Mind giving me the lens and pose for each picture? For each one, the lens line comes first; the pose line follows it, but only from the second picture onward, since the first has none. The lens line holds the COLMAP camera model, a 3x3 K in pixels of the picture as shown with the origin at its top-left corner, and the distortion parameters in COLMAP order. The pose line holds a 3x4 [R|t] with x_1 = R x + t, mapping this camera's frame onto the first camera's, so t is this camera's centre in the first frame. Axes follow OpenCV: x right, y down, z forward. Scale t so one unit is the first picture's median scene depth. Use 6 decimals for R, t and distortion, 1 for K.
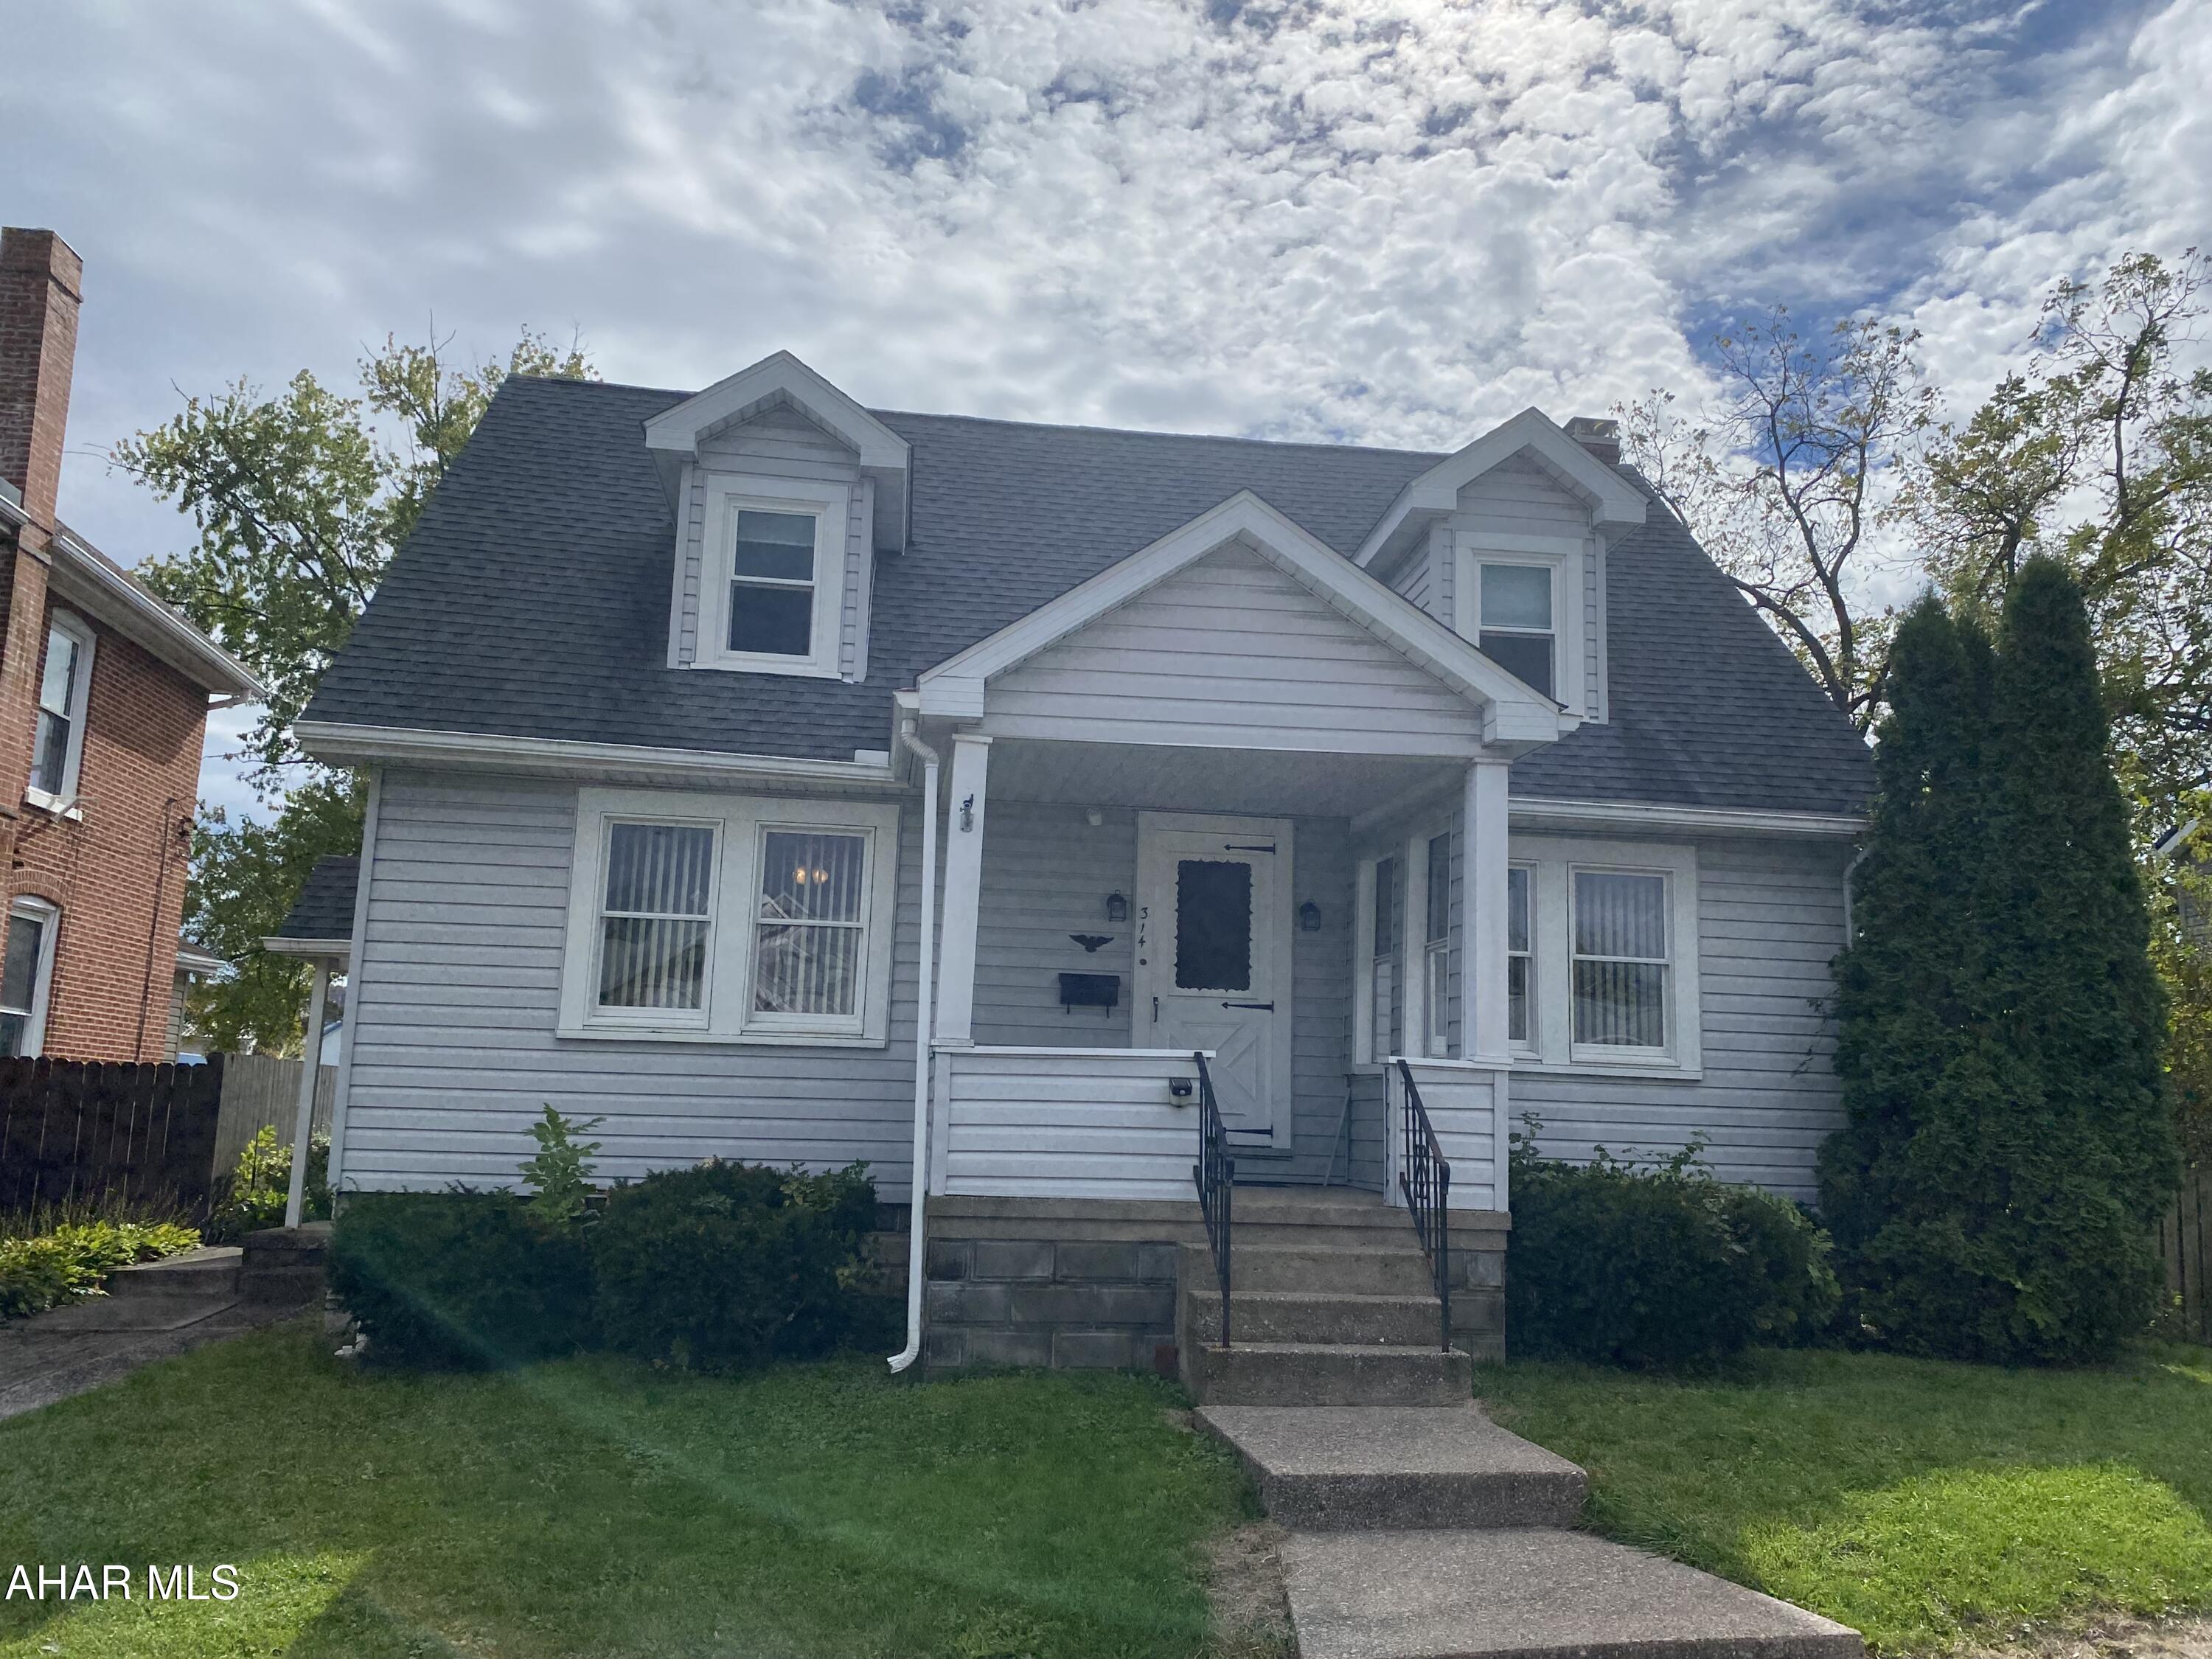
lens RADIAL K [[1672.1, 0, 1101.8], [0, 1672.1, 836.2], [0, 0, 1]] dist [0.023627, -0.026121]
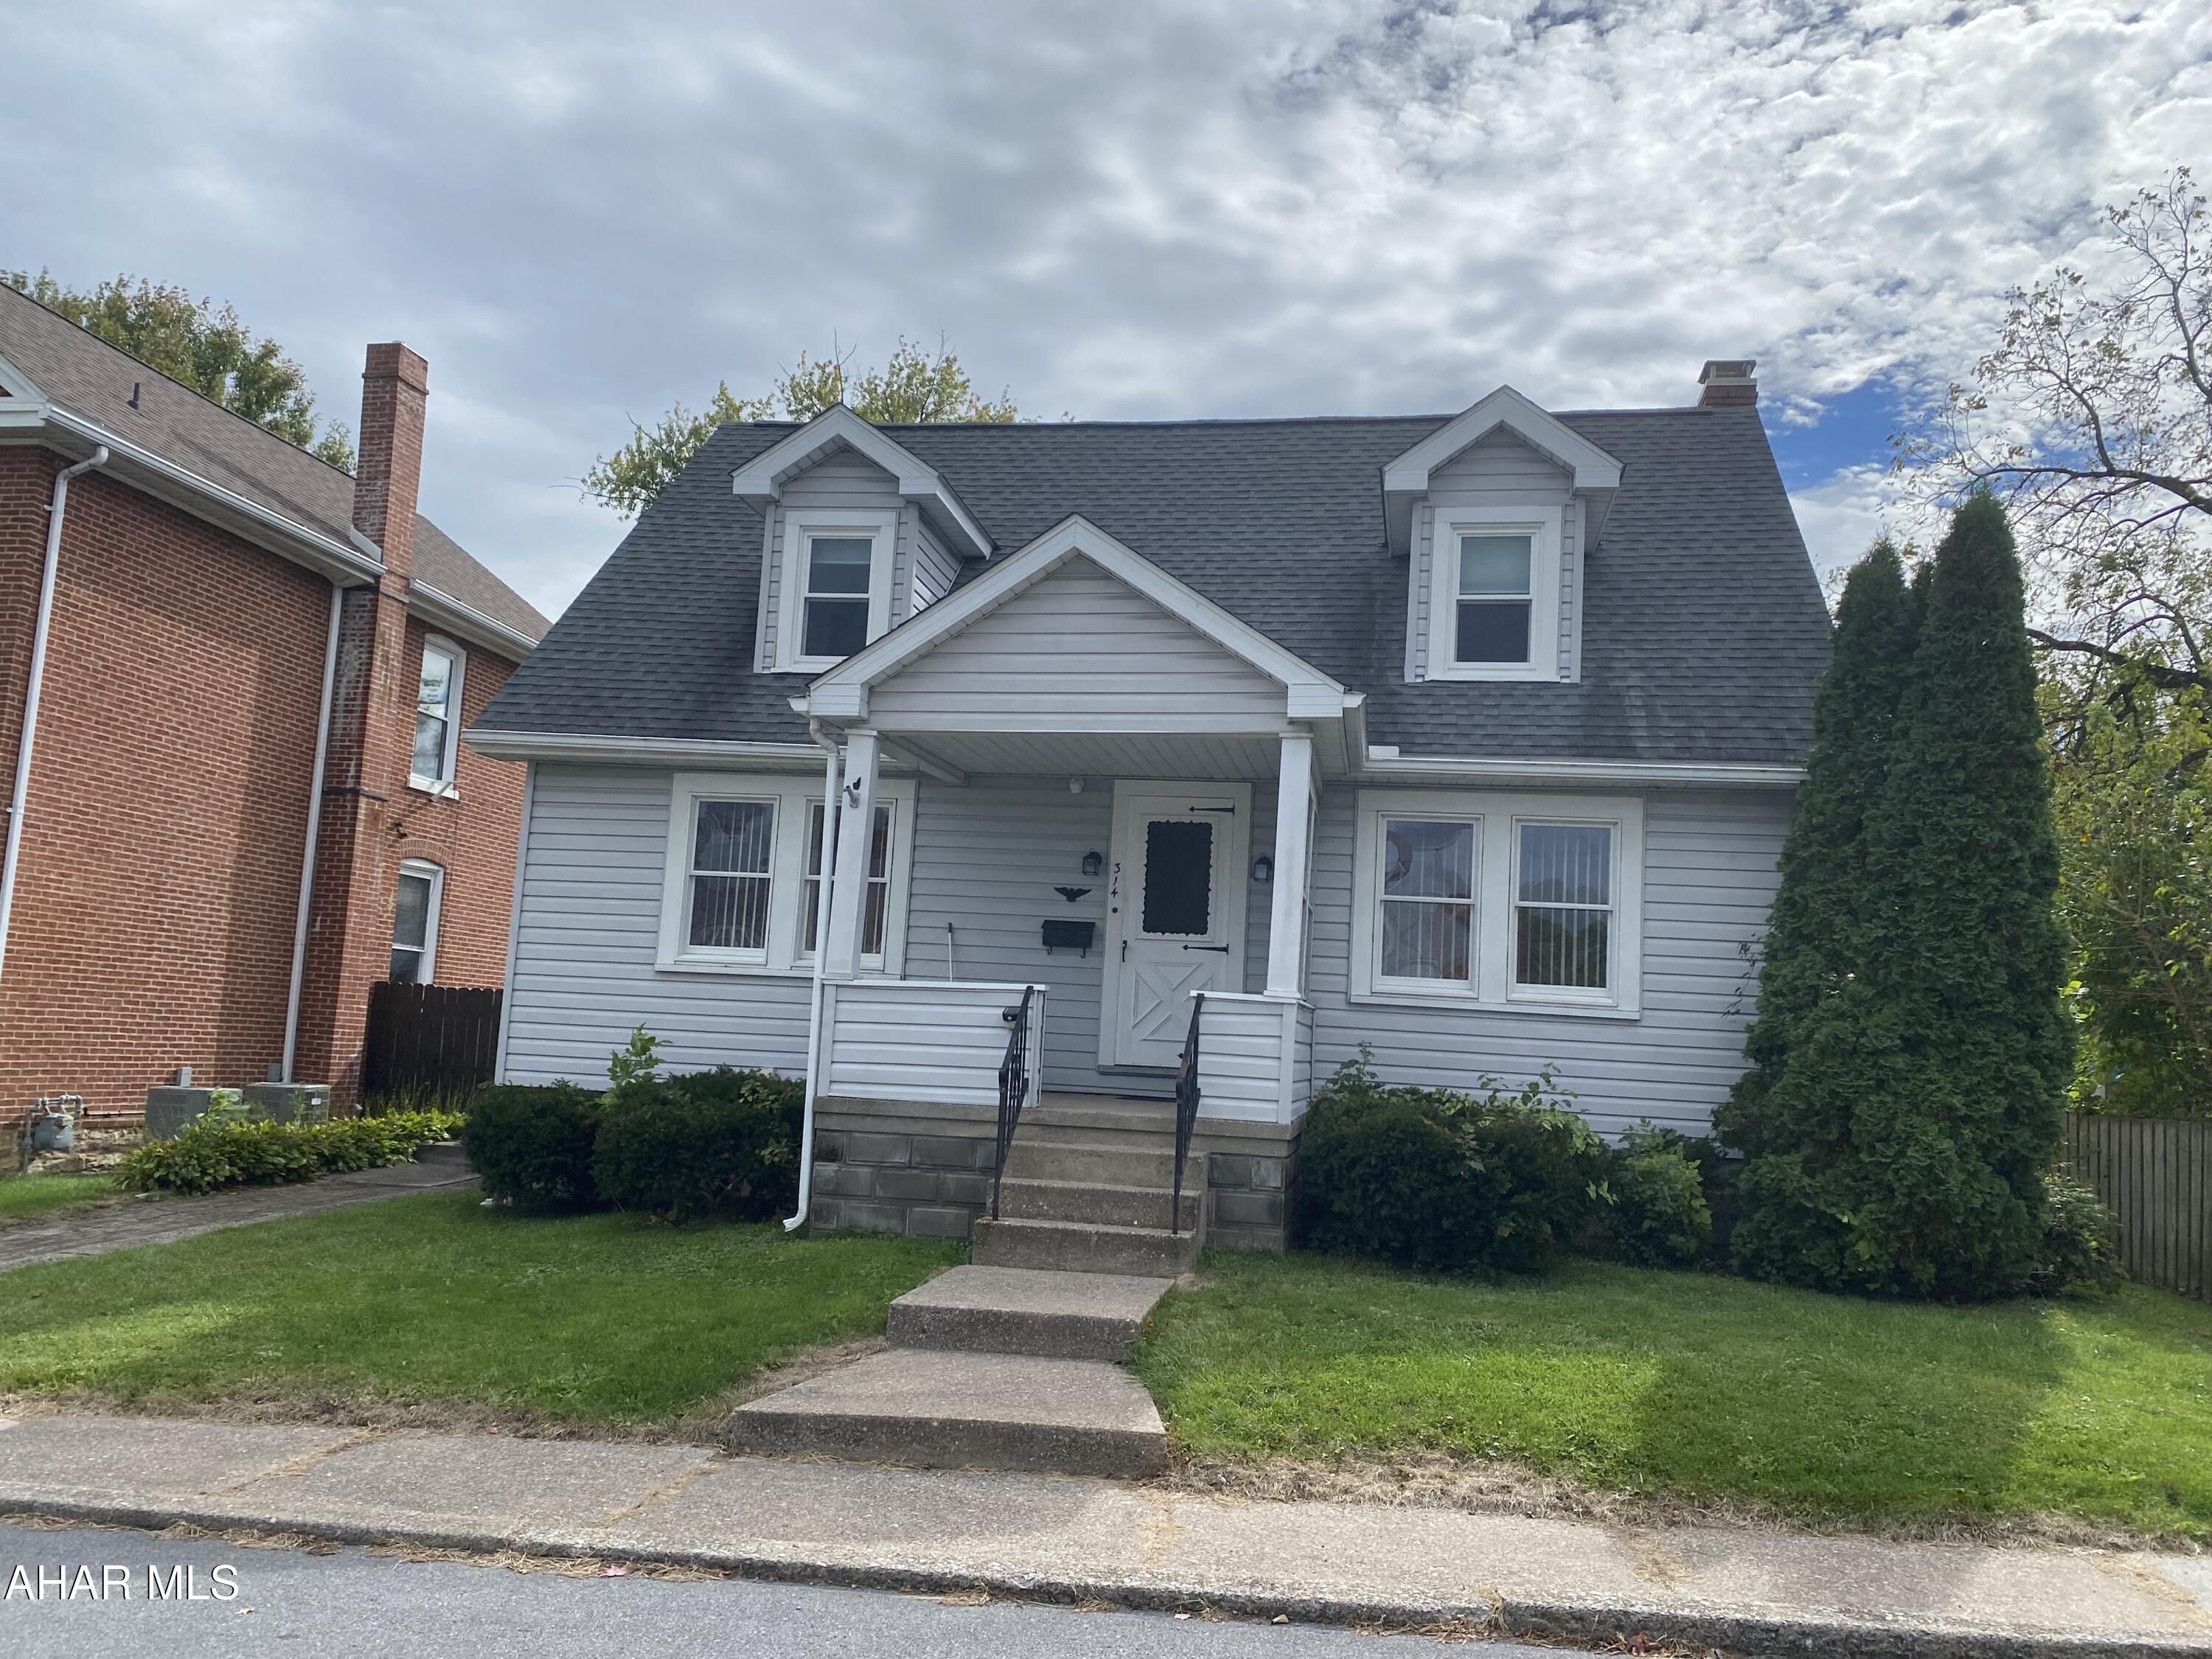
lens RADIAL K [[1672.1, 0, 1110.5], [0, 1672.1, 826.9], [0, 0, 1]] dist [0.023627, -0.026121]
pose [[0.955513, -0.017254, -0.294442, 0.373274], [0.025872, 0.999343, 0.025400, -0.012190], [0.293811, -0.031887, 0.955332, -0.109690]]
